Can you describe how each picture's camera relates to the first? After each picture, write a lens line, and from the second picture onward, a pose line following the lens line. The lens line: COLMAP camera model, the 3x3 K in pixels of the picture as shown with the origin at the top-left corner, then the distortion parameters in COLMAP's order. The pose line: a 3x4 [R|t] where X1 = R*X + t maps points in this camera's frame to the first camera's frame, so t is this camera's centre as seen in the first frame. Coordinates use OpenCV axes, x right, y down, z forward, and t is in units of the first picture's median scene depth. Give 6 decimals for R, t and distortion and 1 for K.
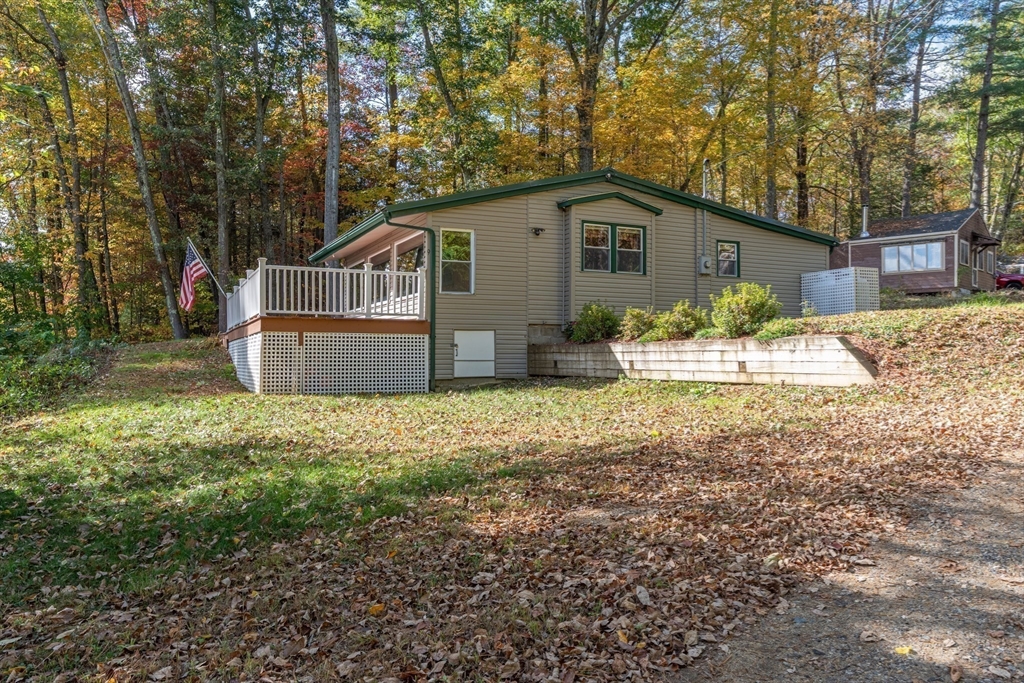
lens RADIAL K [[782.1, 0, 518.0], [0, 782.1, 346.1], [0, 0, 1]] dist [-0.006404, -0.000540]
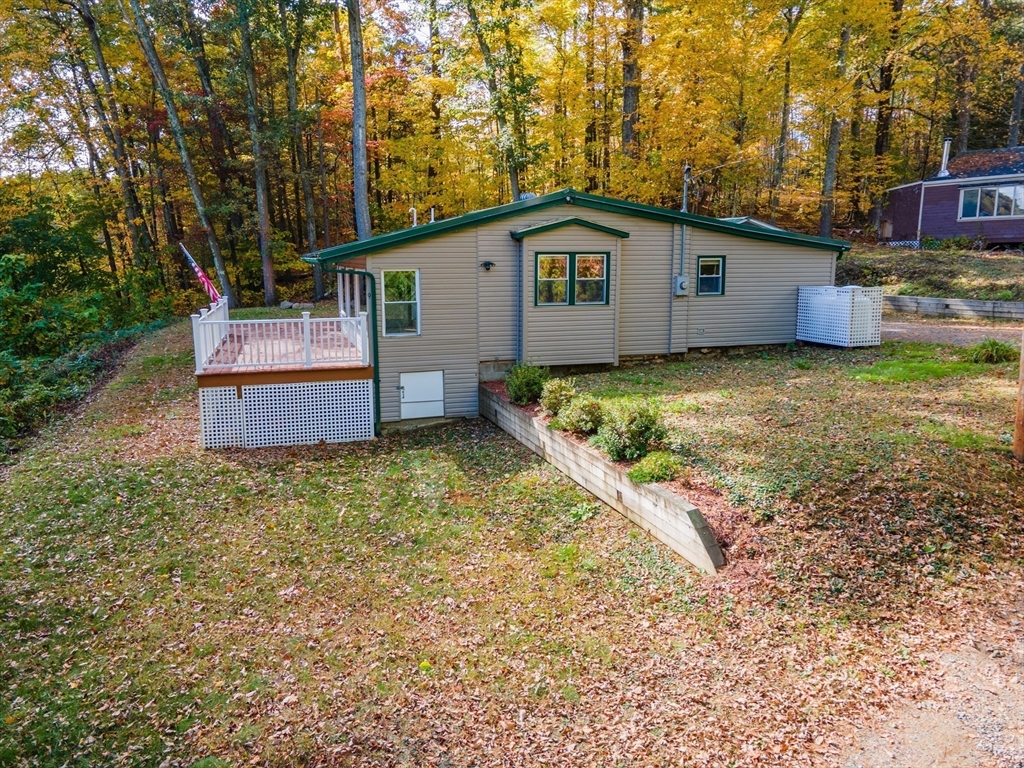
lens RADIAL K [[745.1, 0, 504.6], [0, 745.1, 377.6], [0, 0, 1]] dist [0.039225, 0.001796]
pose [[0.989193, 0.017552, -0.145562, 0.184990], [0.009421, 0.983148, 0.182571, -0.182953], [0.146313, -0.181969, 0.972358, 0.095727]]
